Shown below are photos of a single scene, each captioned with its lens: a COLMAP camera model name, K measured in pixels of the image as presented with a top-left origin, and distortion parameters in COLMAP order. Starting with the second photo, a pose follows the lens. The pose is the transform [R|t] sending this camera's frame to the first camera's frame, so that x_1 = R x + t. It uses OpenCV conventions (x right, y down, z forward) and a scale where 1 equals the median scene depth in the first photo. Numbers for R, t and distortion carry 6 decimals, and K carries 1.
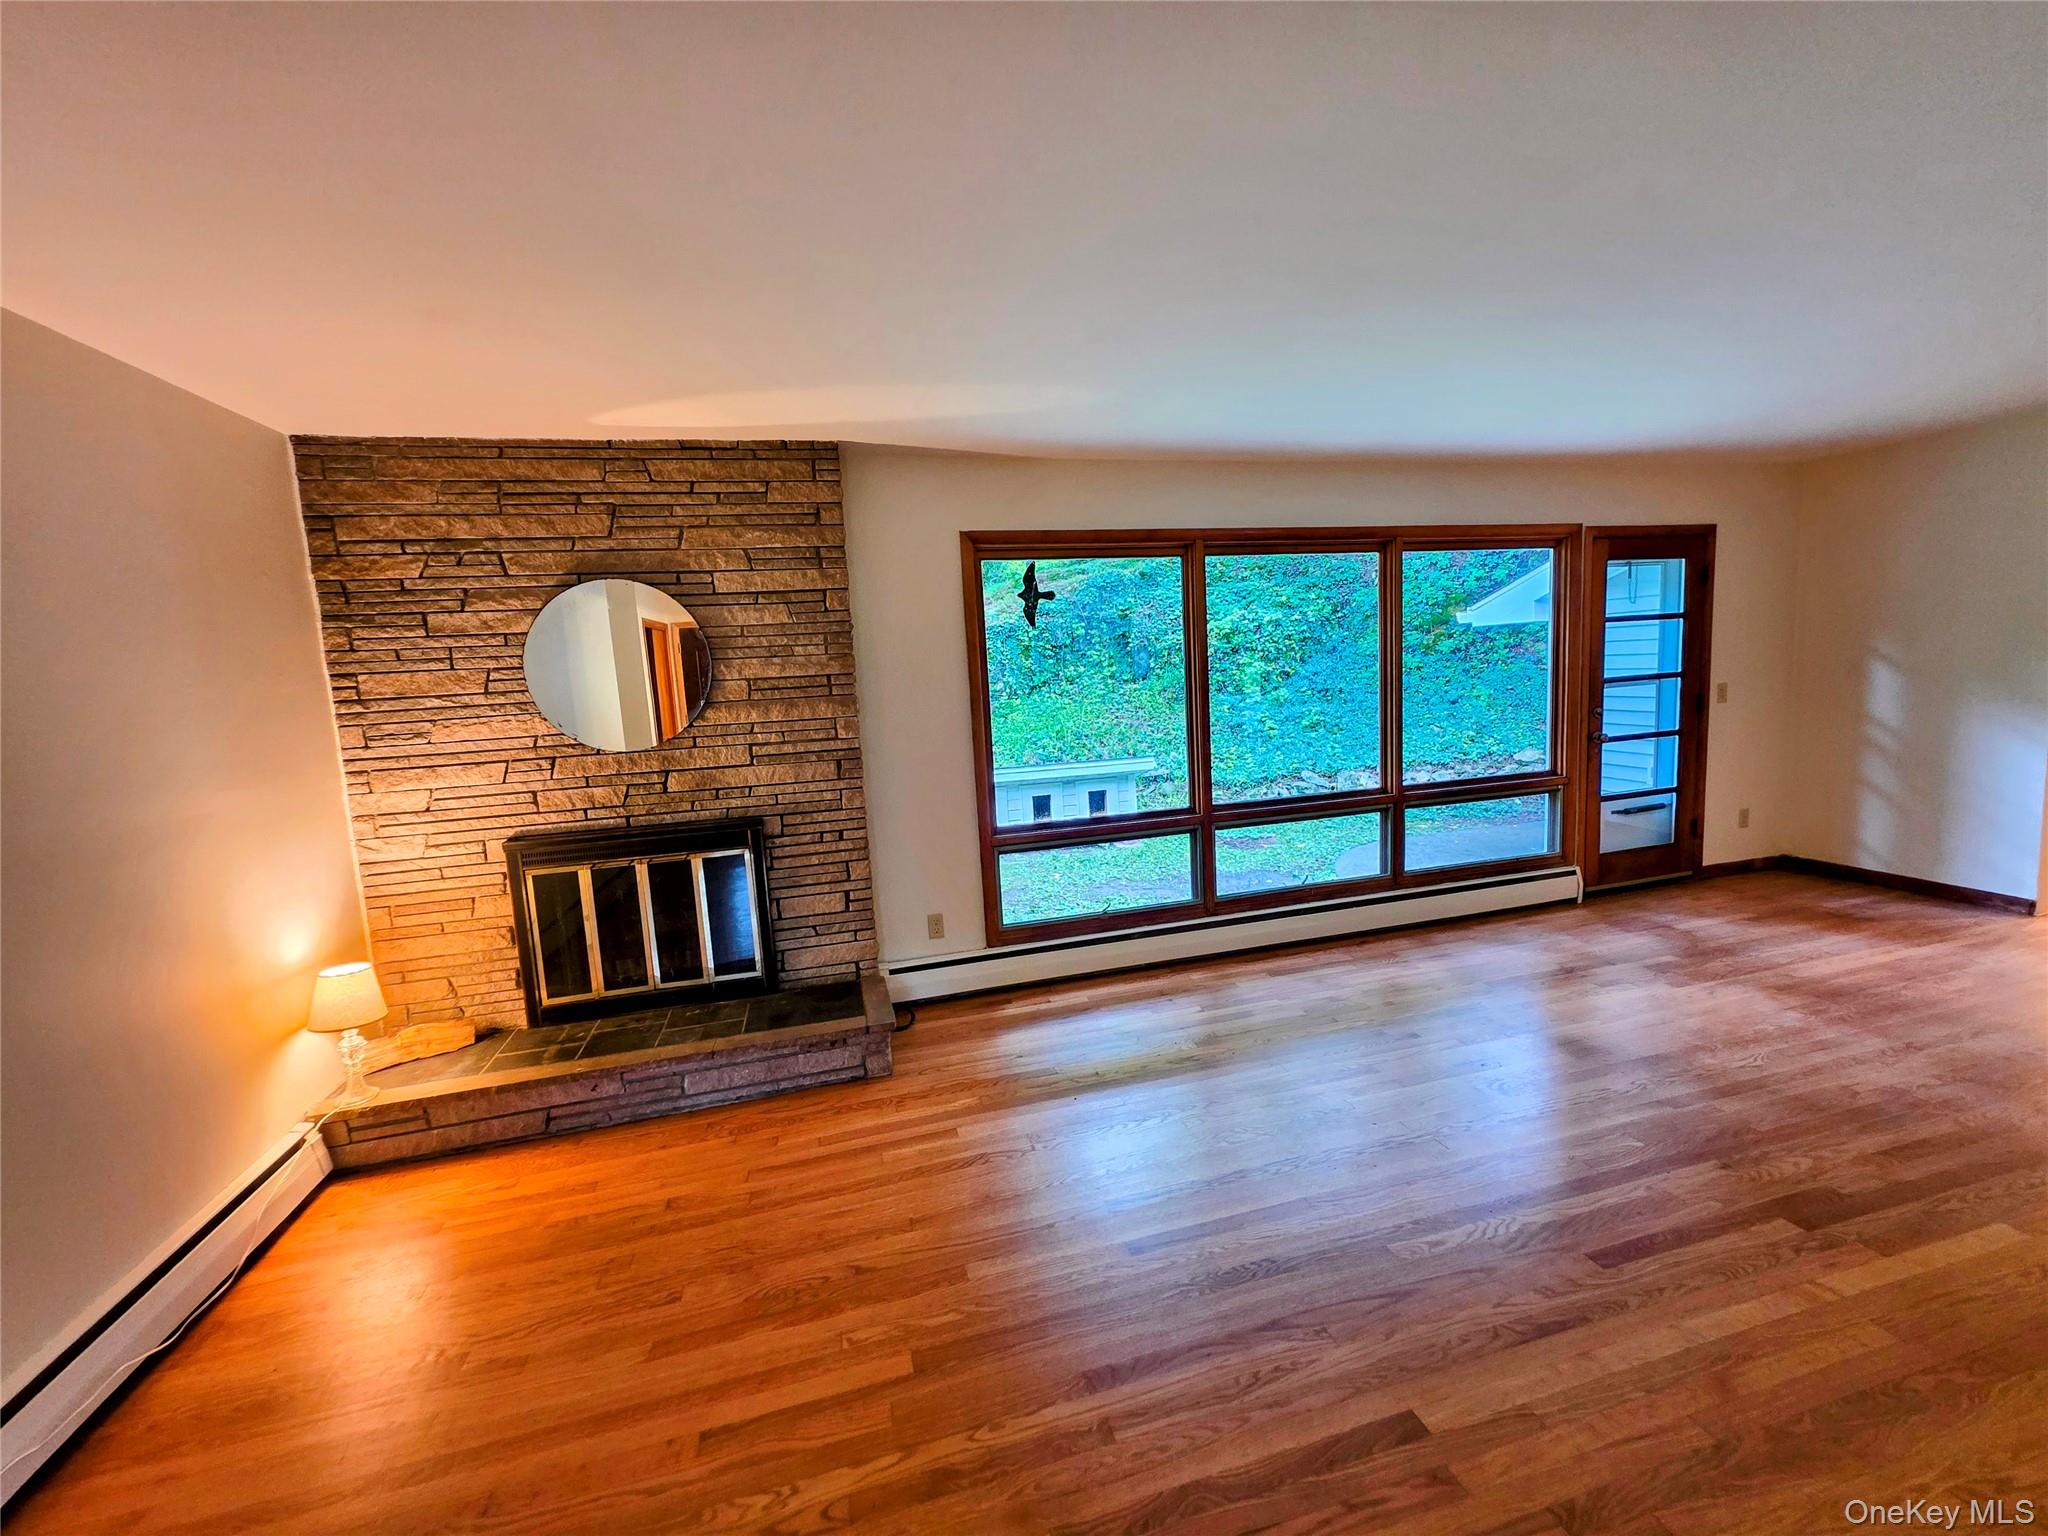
lens RADIAL K [[816.8, 0, 1029.7], [0, 816.8, 760.8], [0, 0, 1]] dist [0.001366, 0.000290]
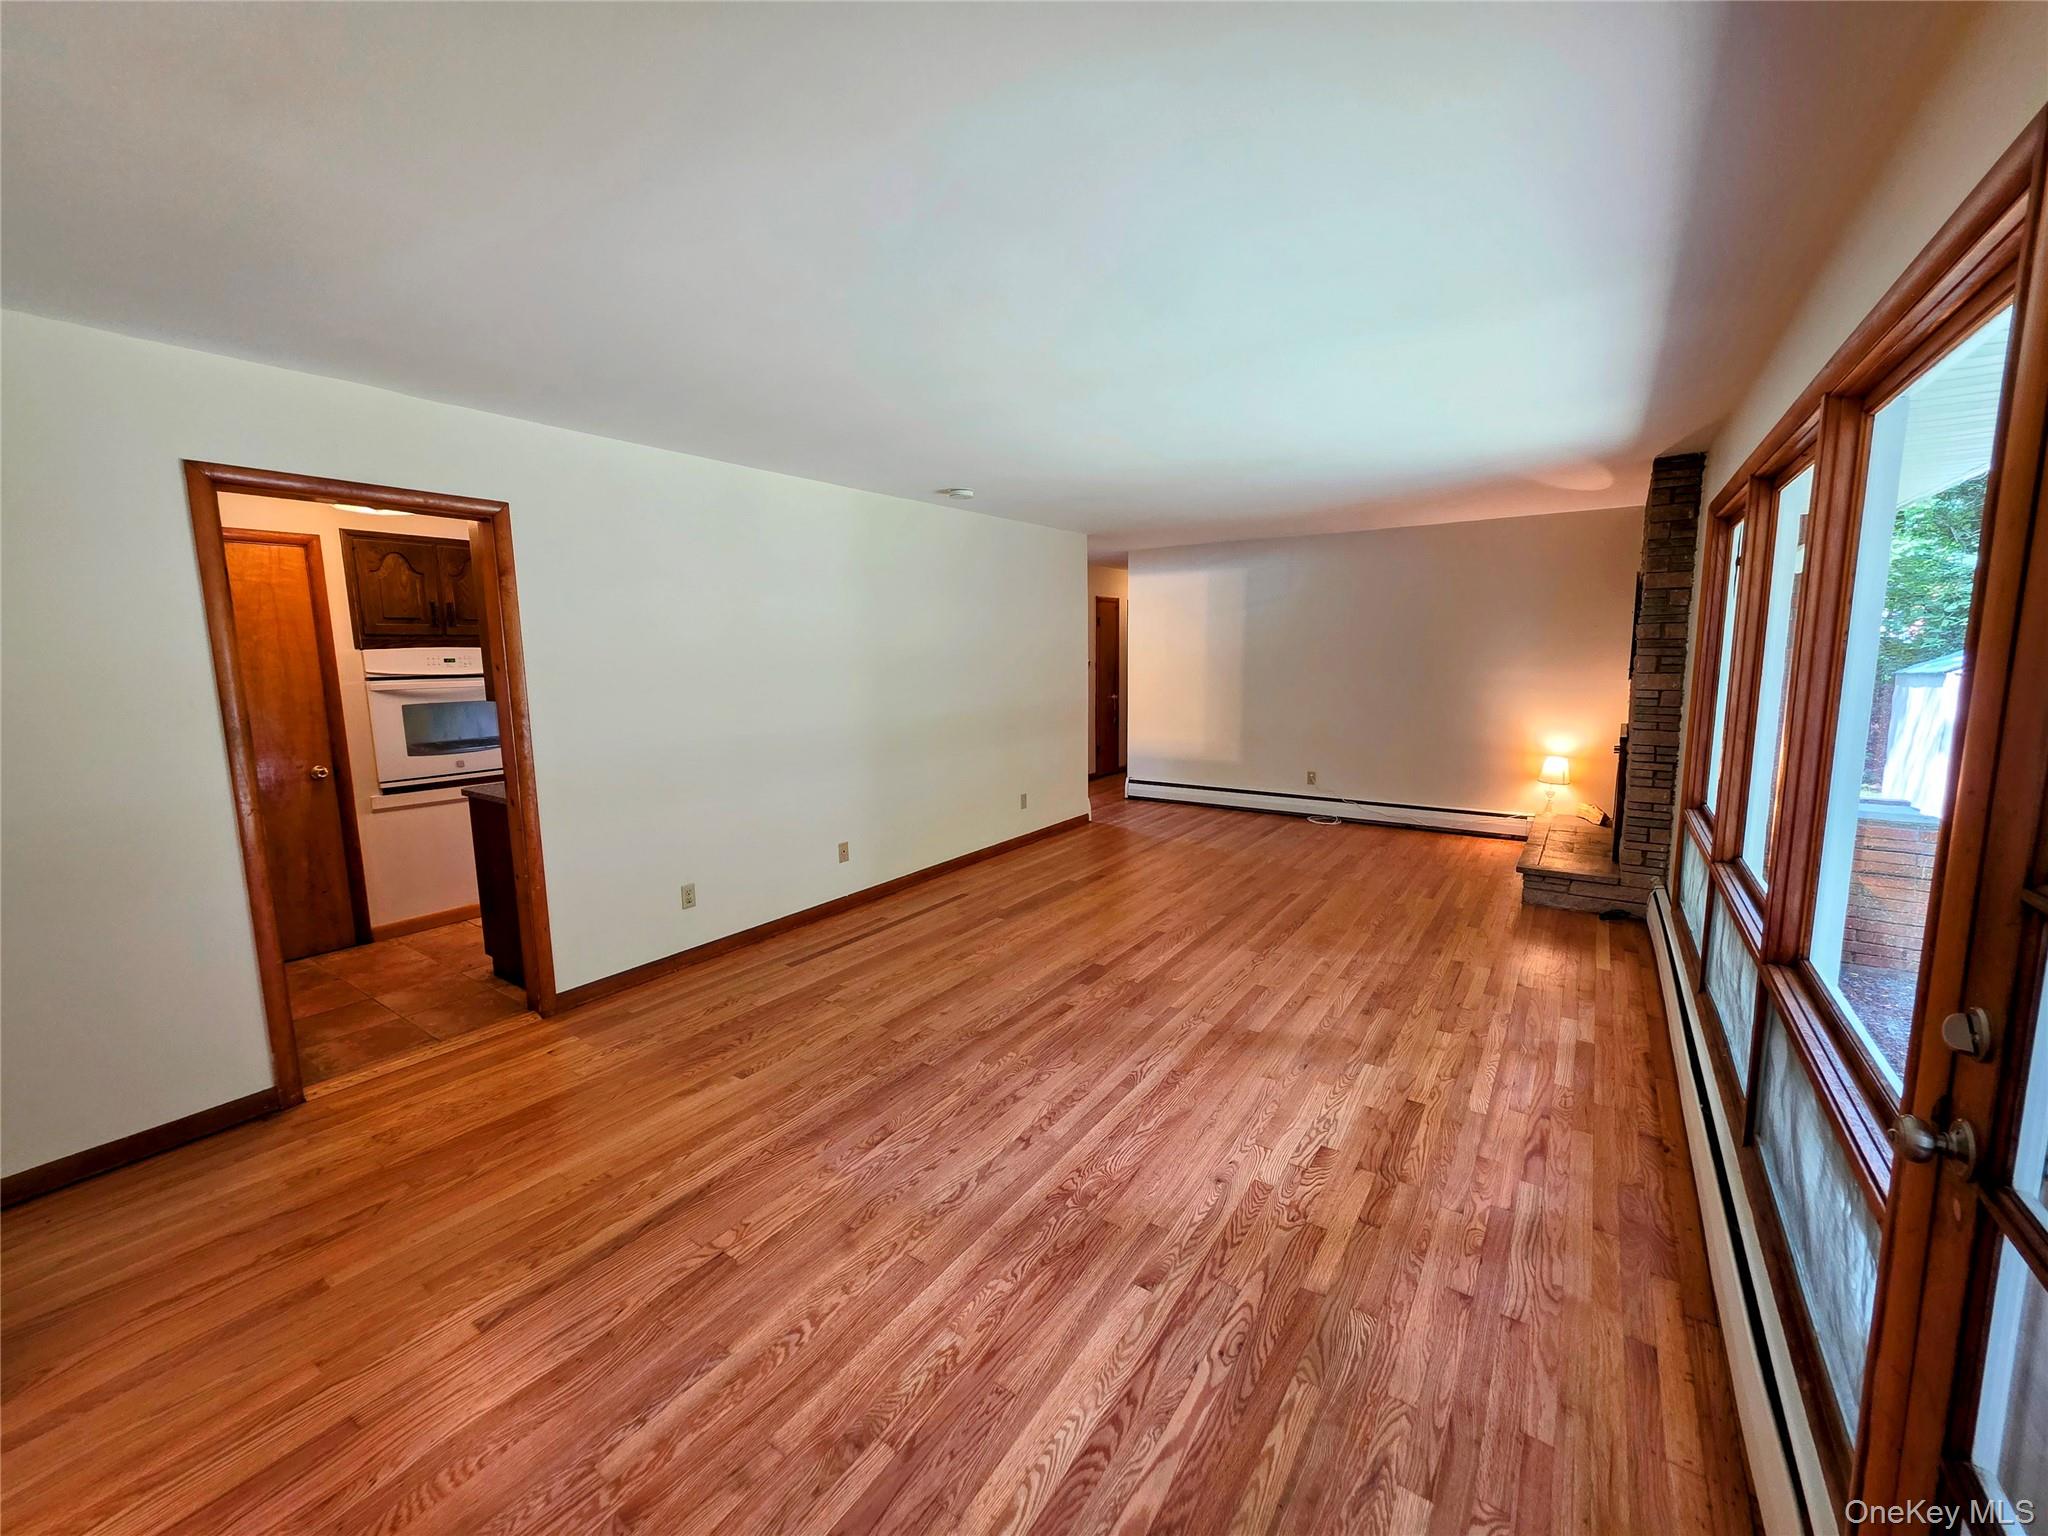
lens RADIAL K [[816.8, 0, 1029.7], [0, 816.8, 760.8], [0, 0, 1]] dist [0.001366, 0.000290]
pose [[-0.756903, 0.157358, -0.634300, 1.156472], [-0.014652, 0.966249, 0.257192, -0.203528], [0.653363, 0.203963, -0.729052, 1.152625]]
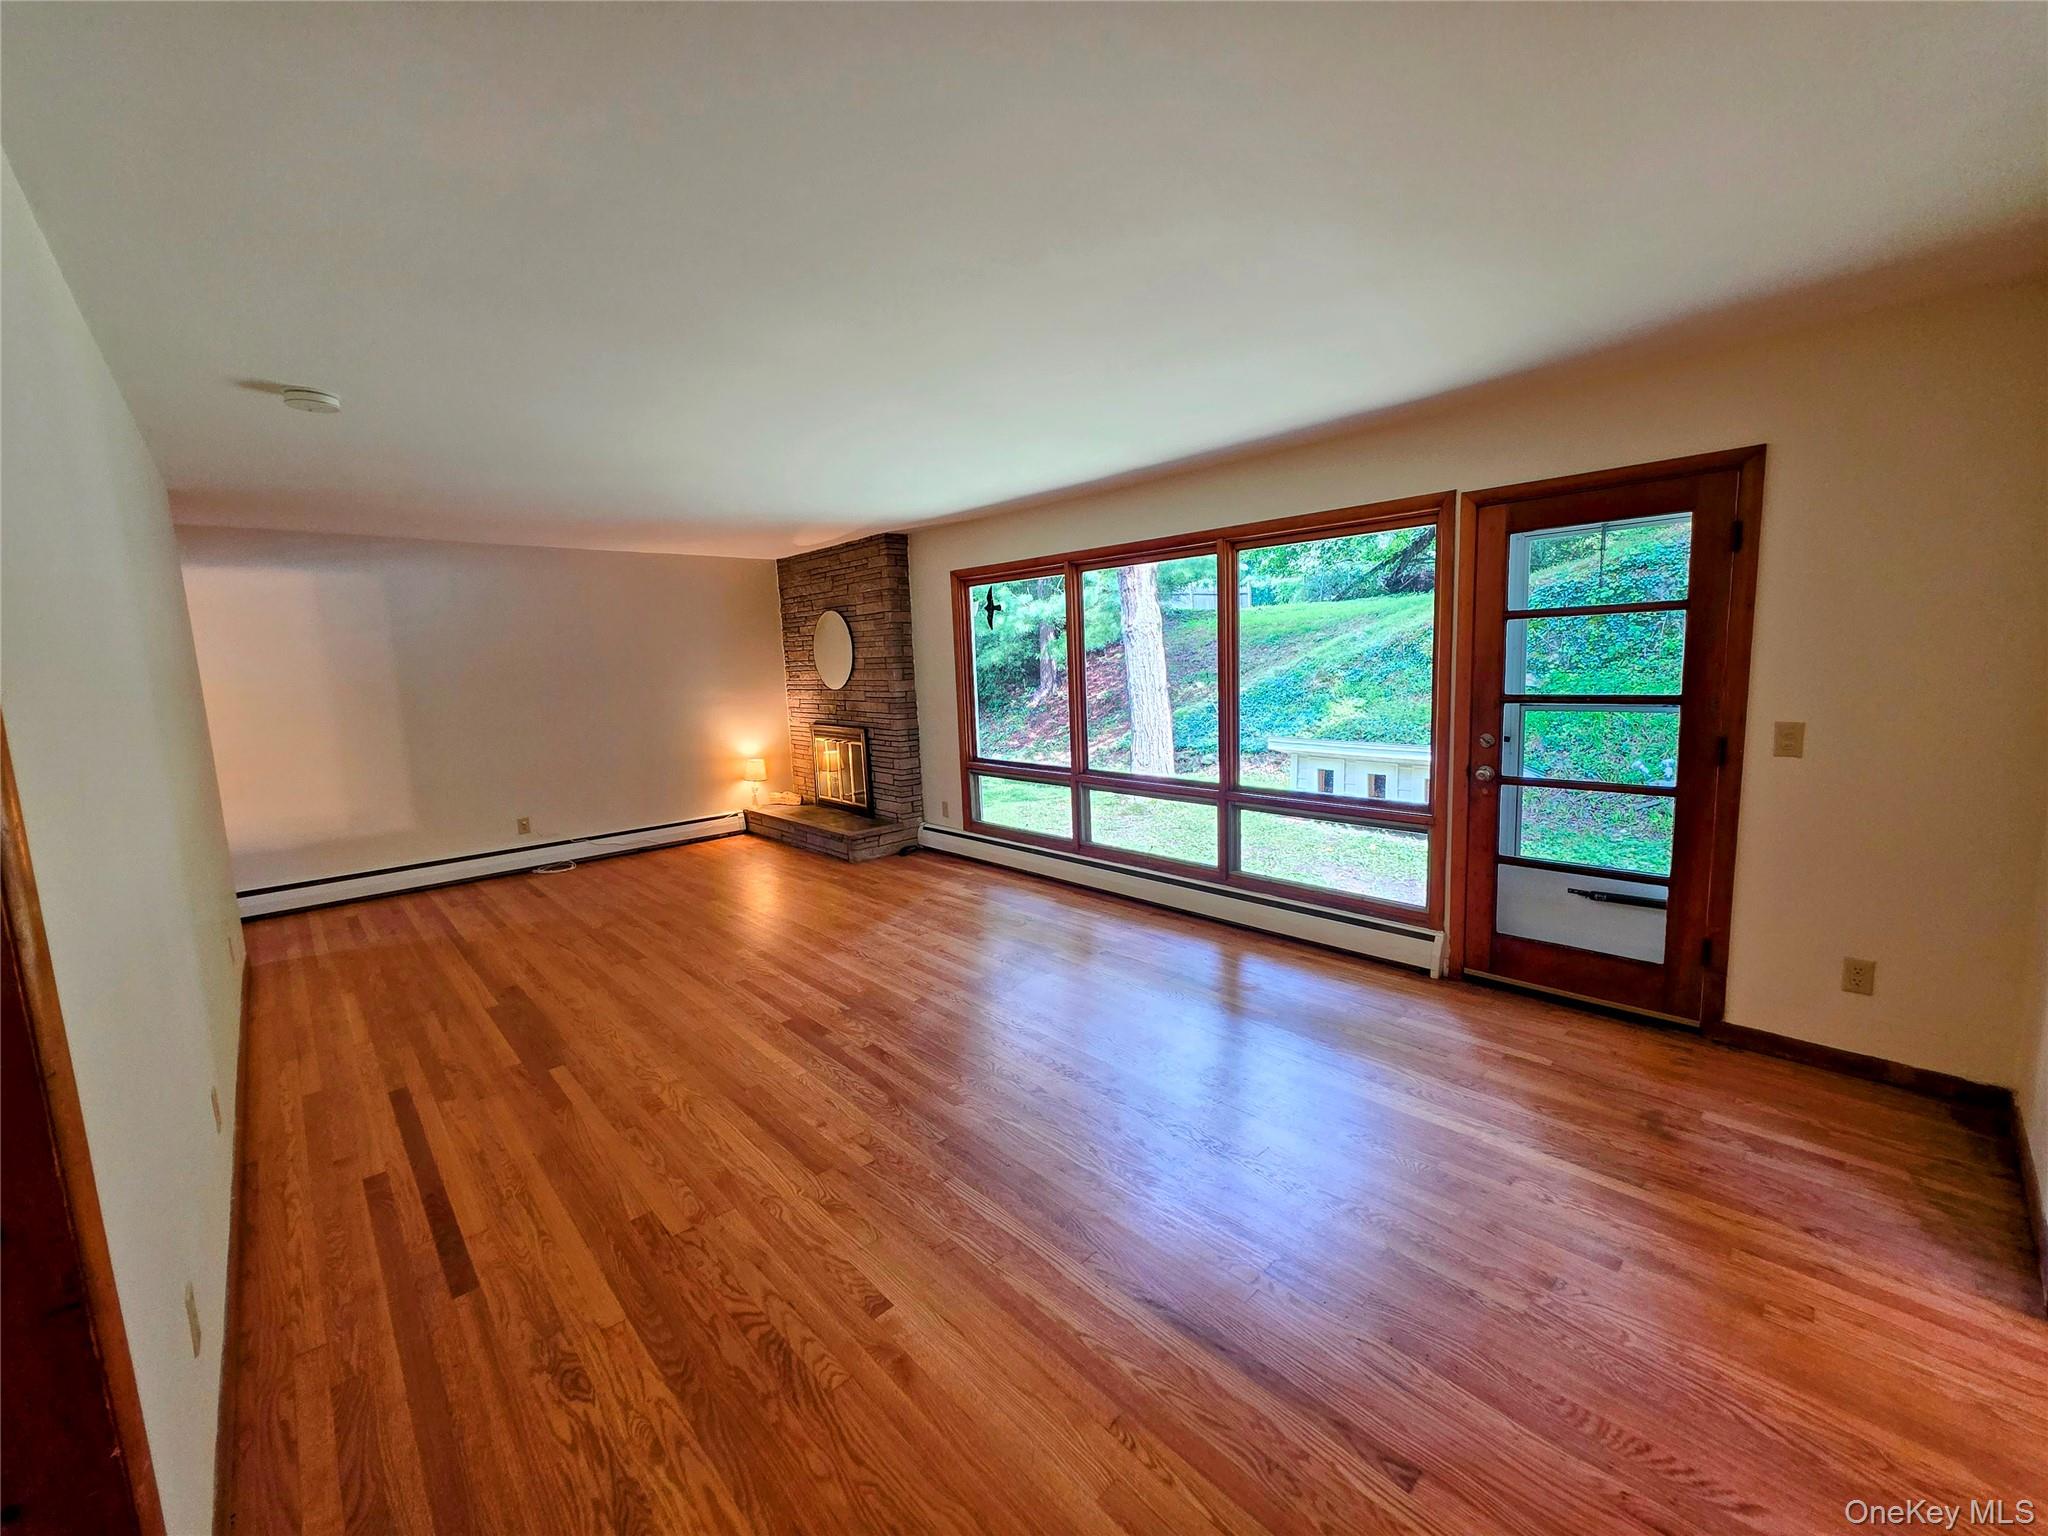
lens RADIAL K [[816.8, 0, 1029.7], [0, 816.8, 760.8], [0, 0, 1]] dist [0.001366, 0.000290]
pose [[0.479125, 0.152280, -0.864436, 1.338406], [-0.089043, 0.988188, 0.124727, -0.114043], [0.873219, 0.017212, 0.487025, 0.319779]]
